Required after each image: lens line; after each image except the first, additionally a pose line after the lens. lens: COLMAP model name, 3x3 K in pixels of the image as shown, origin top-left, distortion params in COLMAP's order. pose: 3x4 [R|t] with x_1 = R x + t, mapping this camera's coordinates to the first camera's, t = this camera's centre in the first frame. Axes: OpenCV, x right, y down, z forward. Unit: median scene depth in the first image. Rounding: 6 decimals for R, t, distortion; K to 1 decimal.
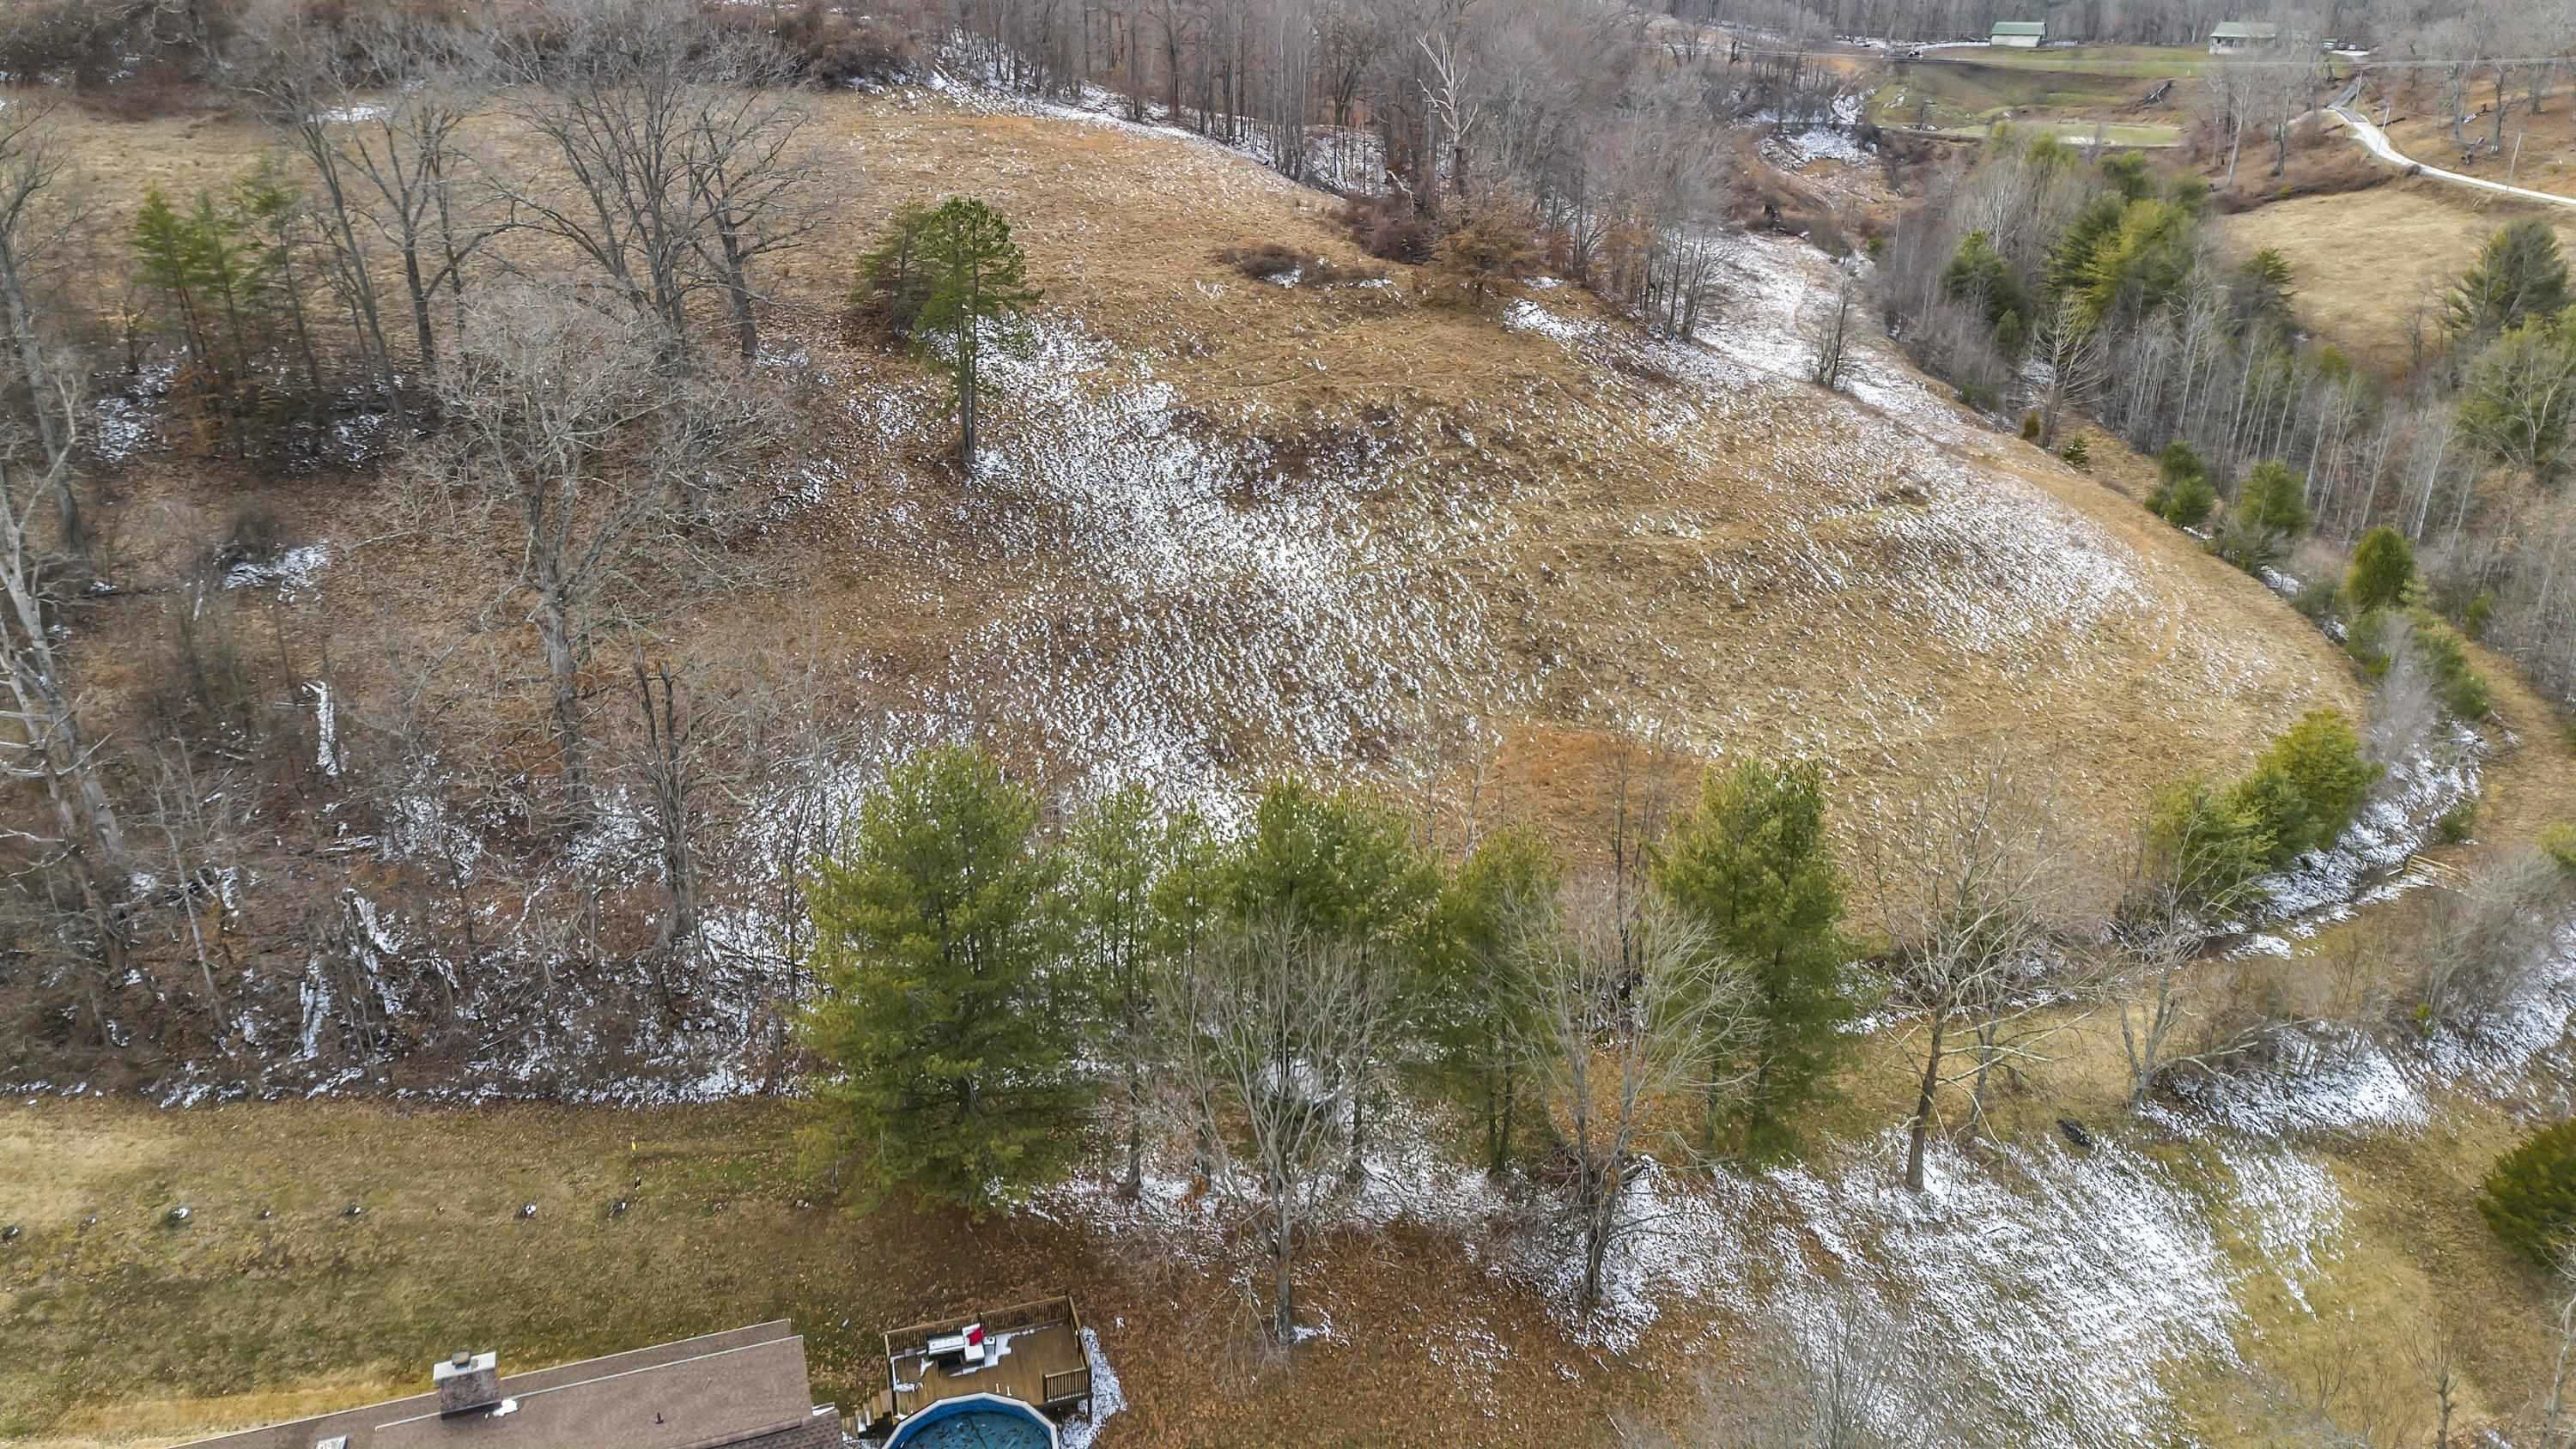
lens RADIAL K [[1798.8, 0, 1303.2], [0, 1798.8, 734.3], [0, 0, 1]] dist [0.123476, -0.182647]
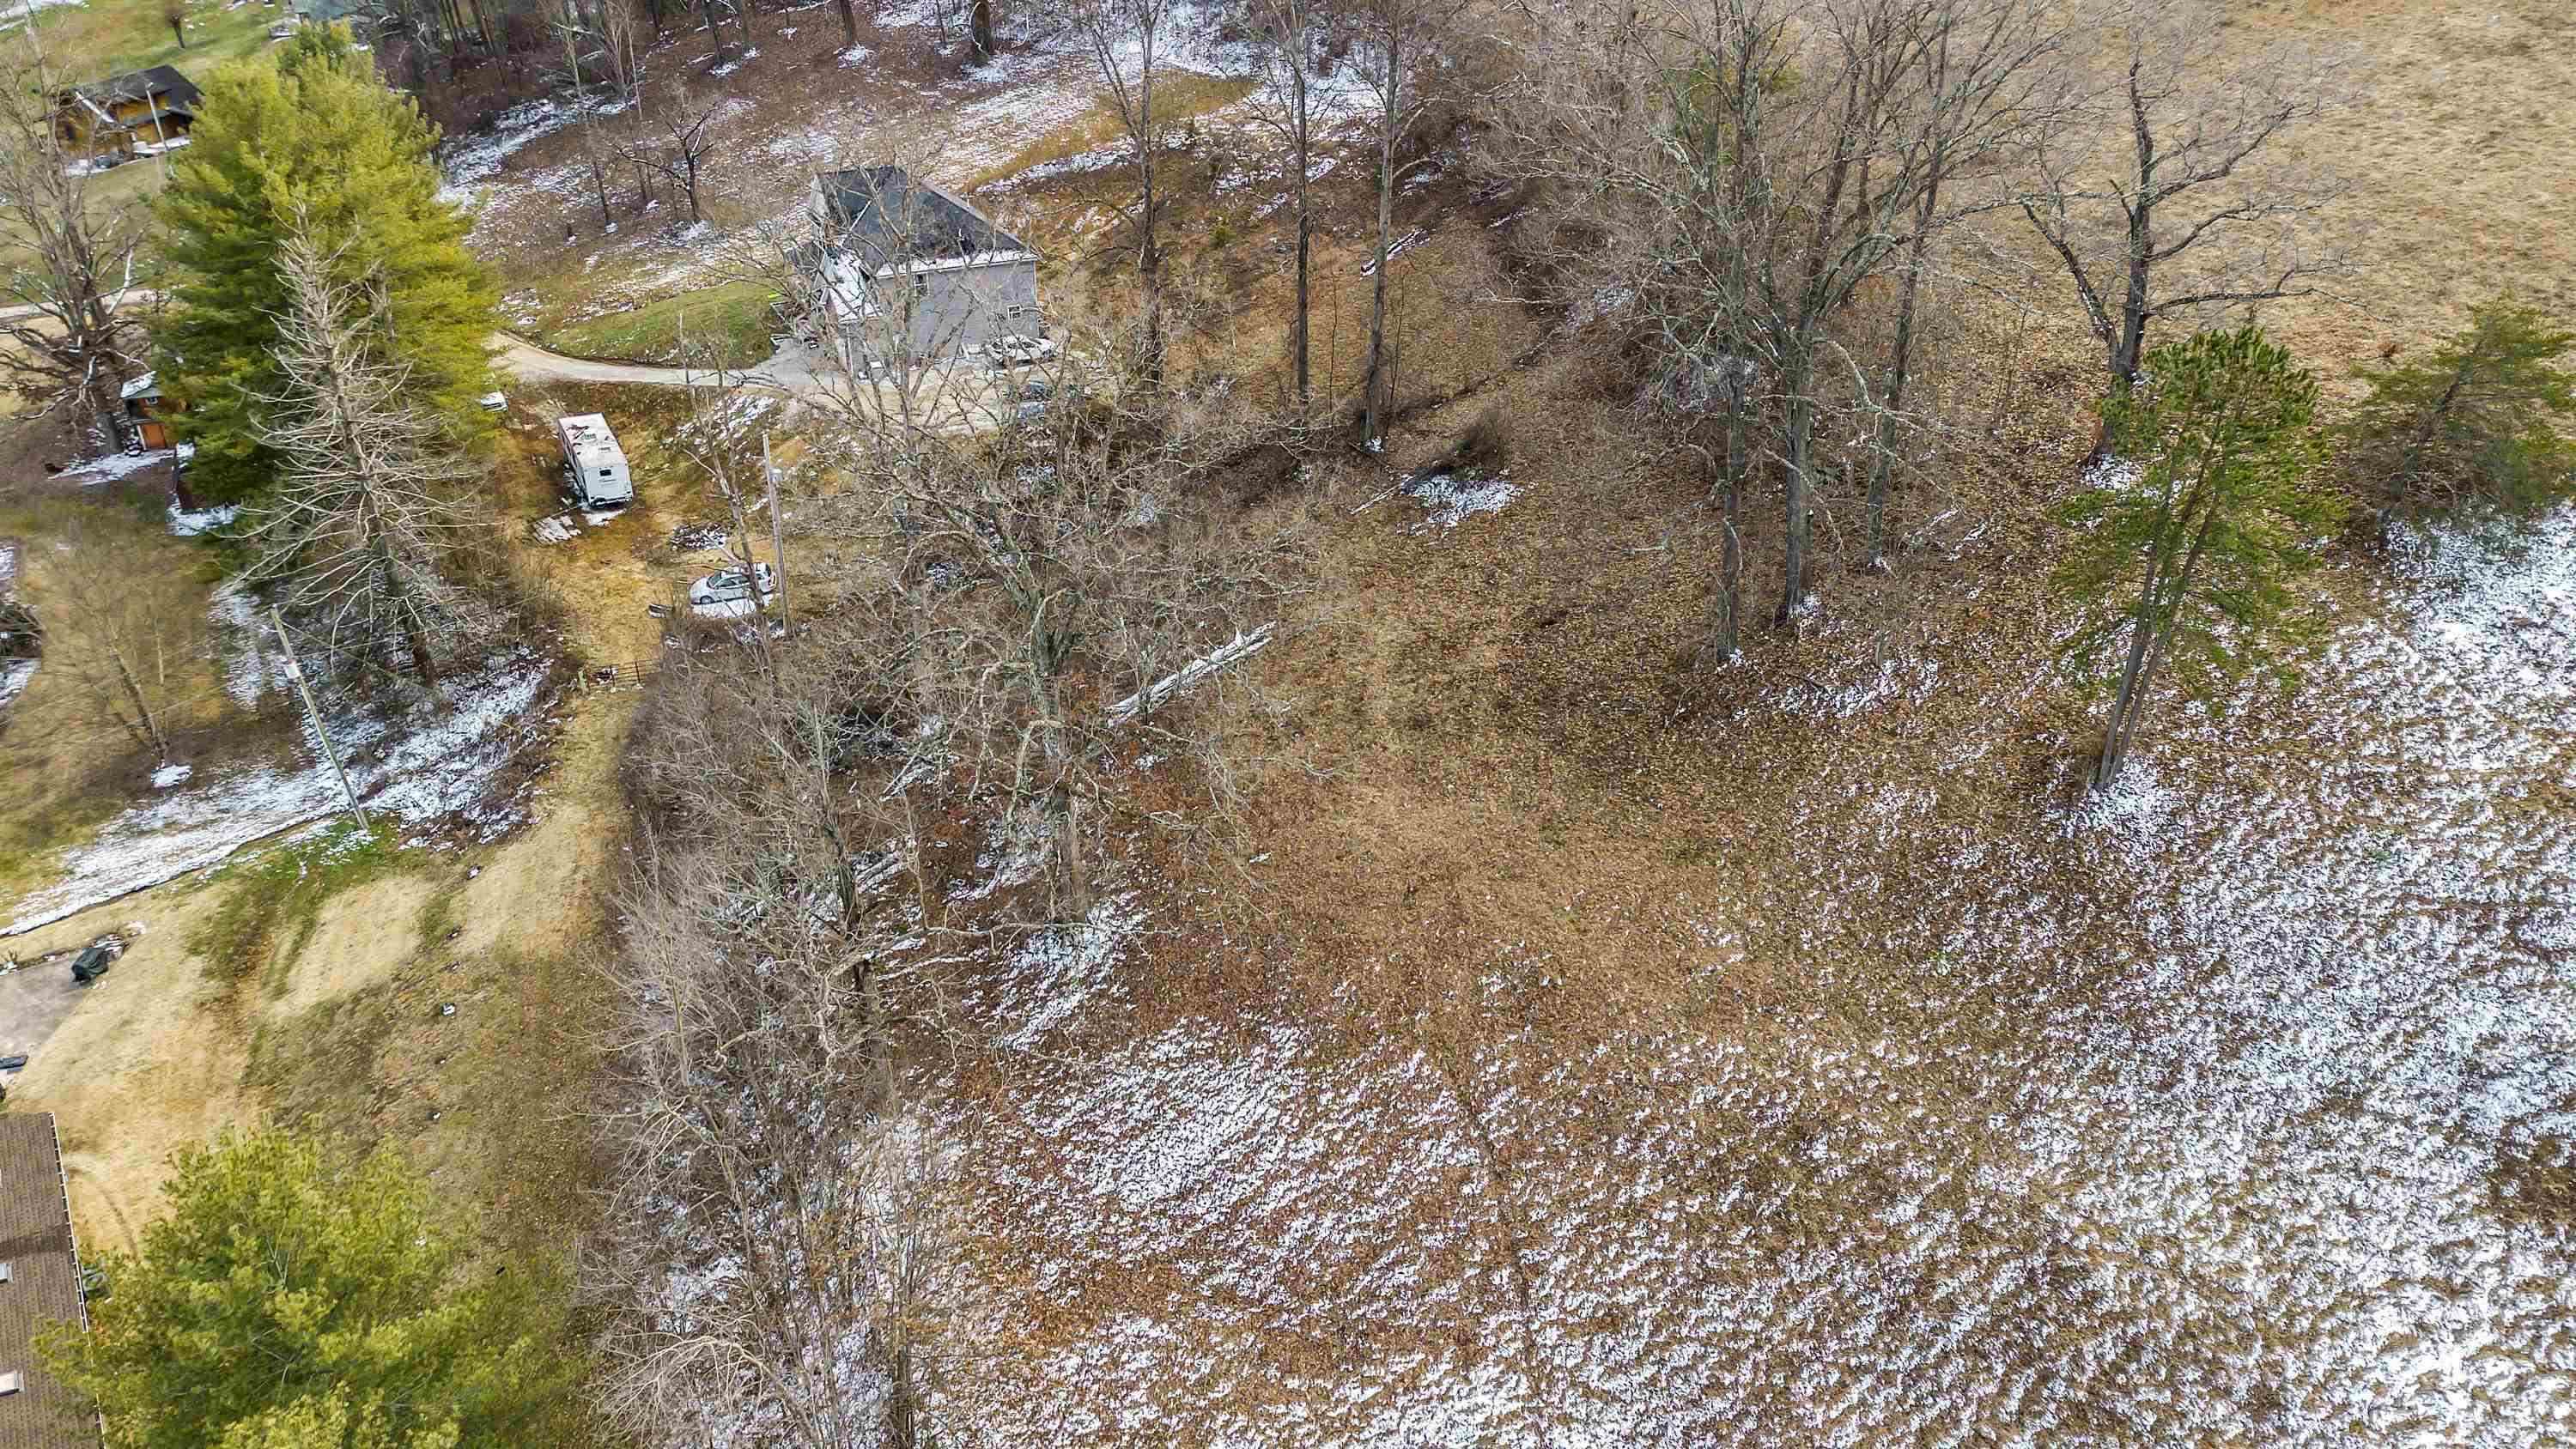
lens RADIAL K [[1807.5, 0, 1296.6], [0, 1807.5, 732.7], [0, 0, 1]] dist [0.057981, -0.049774]
pose [[0.265952, 0.485297, -0.832921, 0.187911], [-0.386474, 0.845236, 0.369071, -0.260789], [0.883124, 0.223747, 0.412346, 0.541706]]
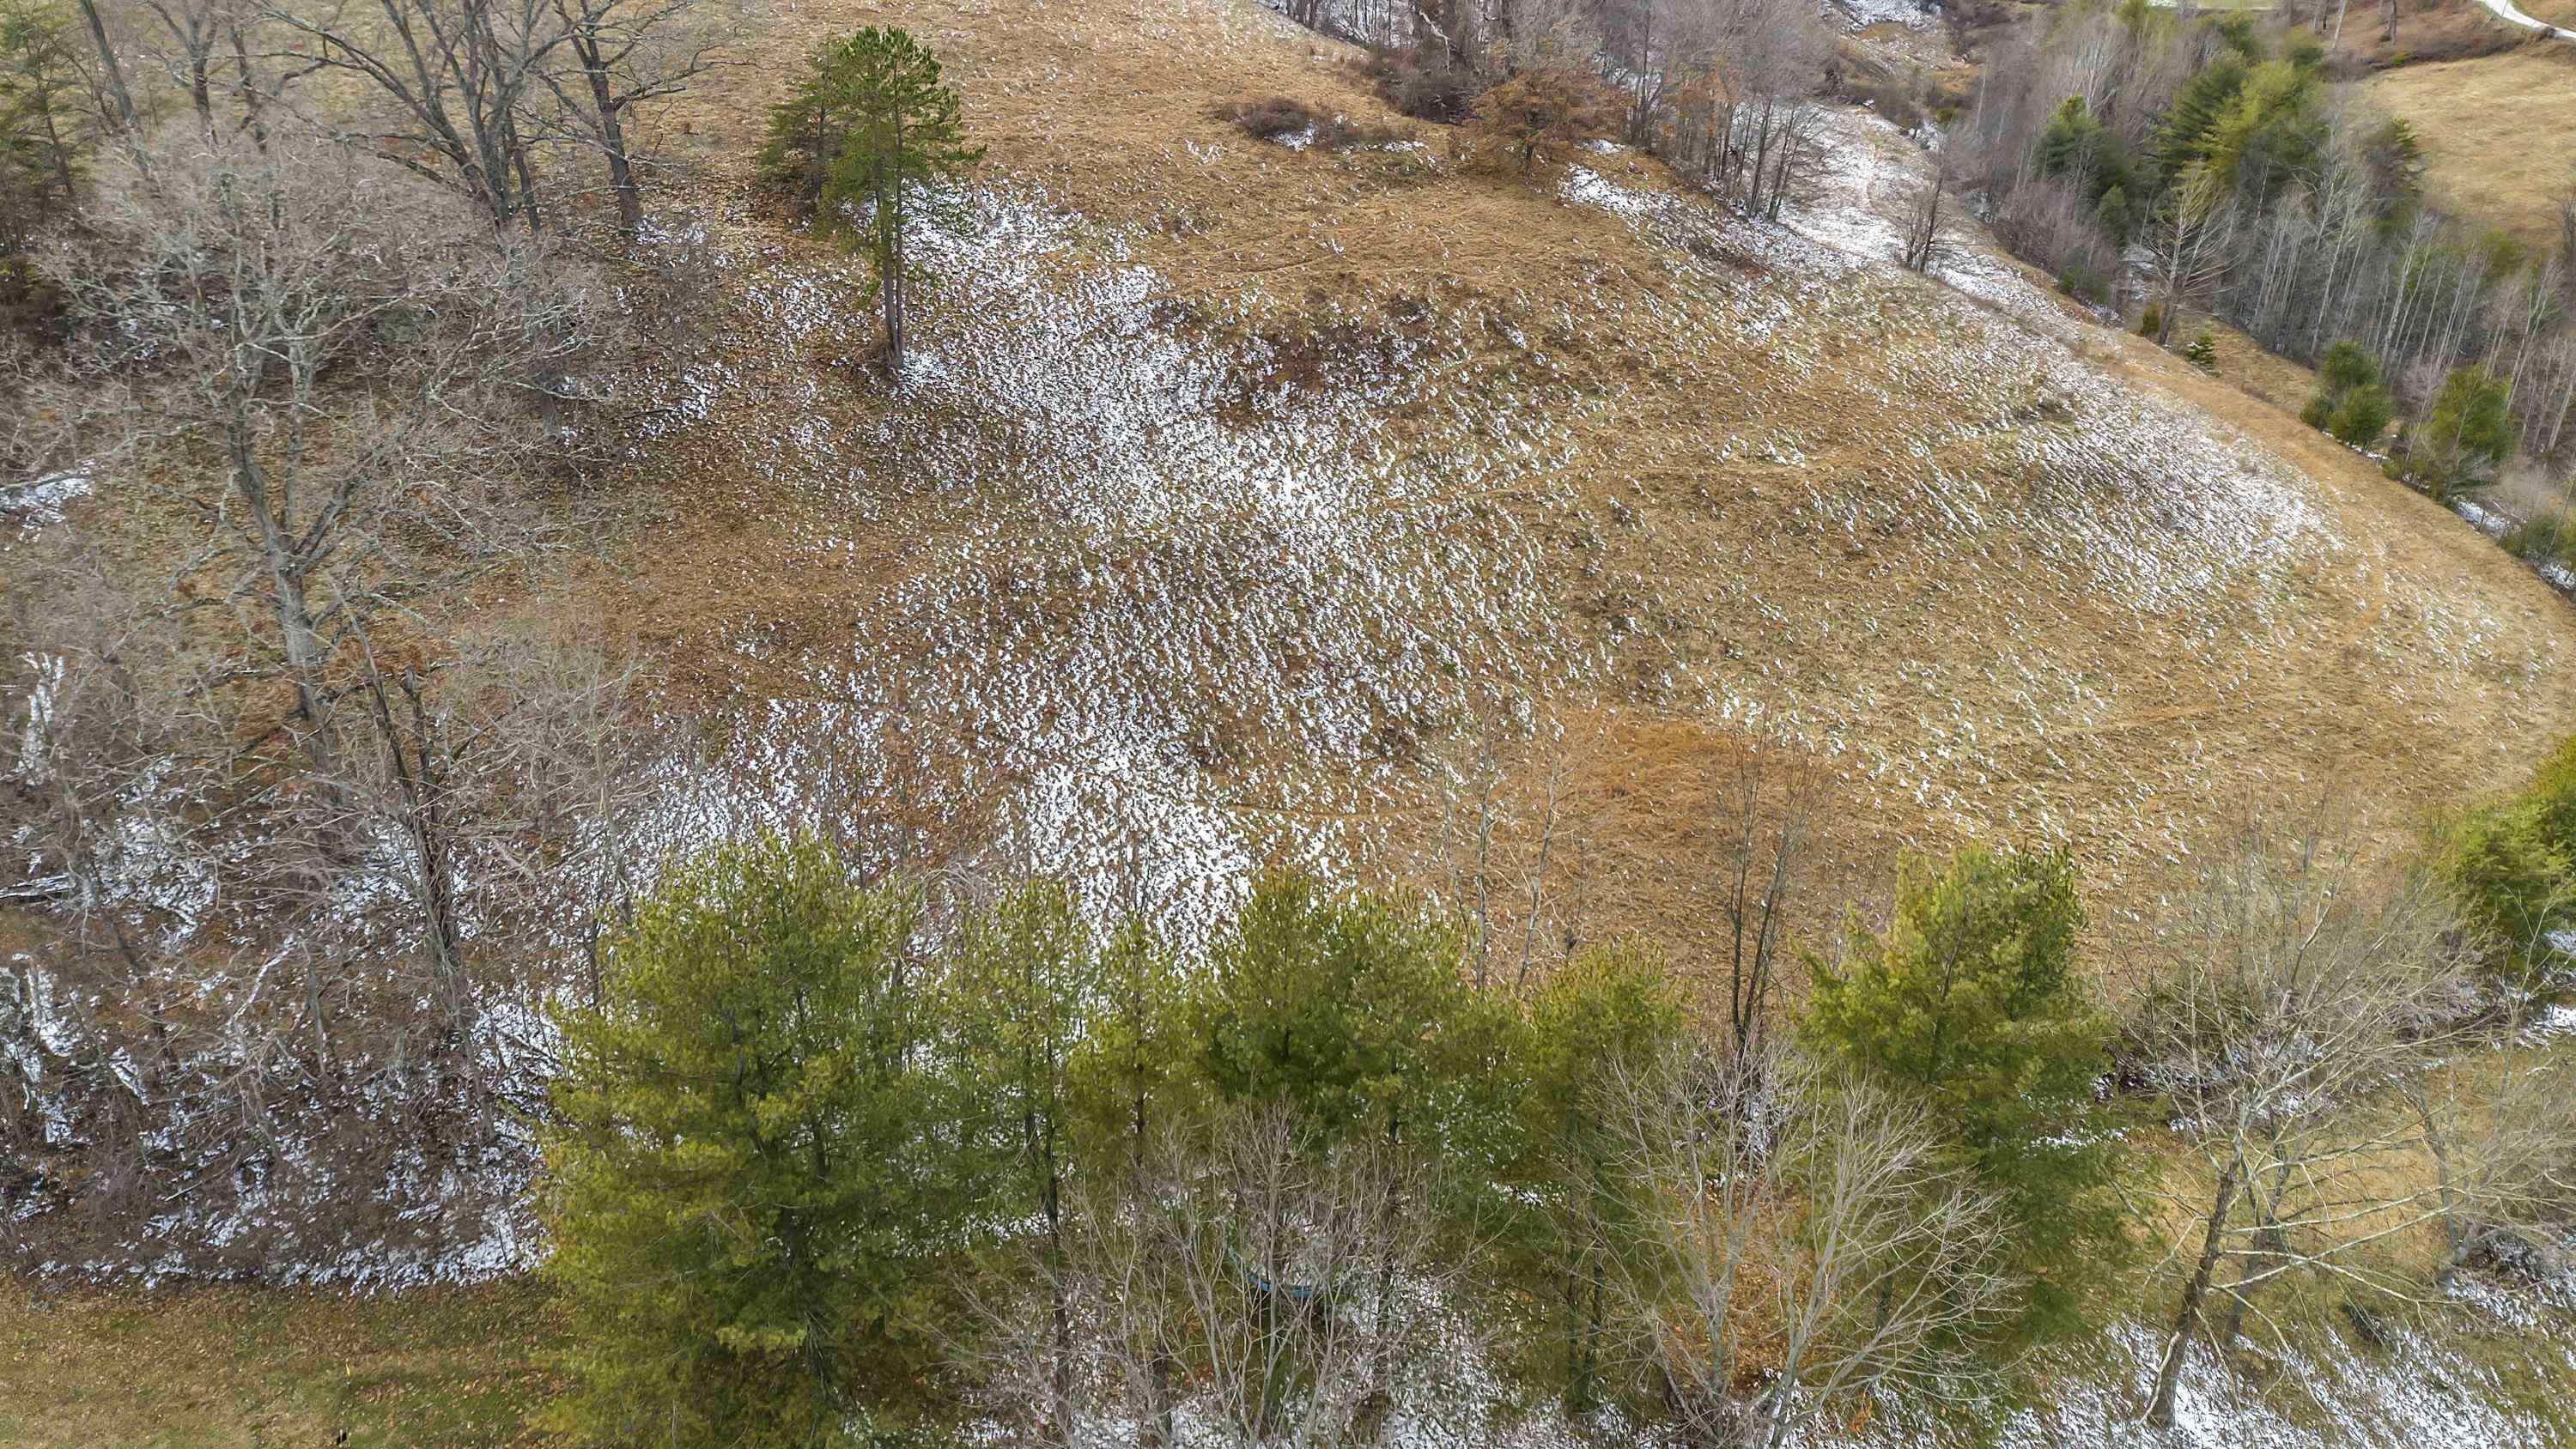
lens RADIAL K [[1798.5, 0, 1302.7], [0, 1798.5, 742.2], [0, 0, 1]] dist [0.094587, -0.104191]
pose [[0.999945, 0.007491, -0.007380, 0.001905], [-0.006991, 0.997816, 0.065689, -0.037539], [0.007856, -0.065634, 0.997813, 0.185962]]
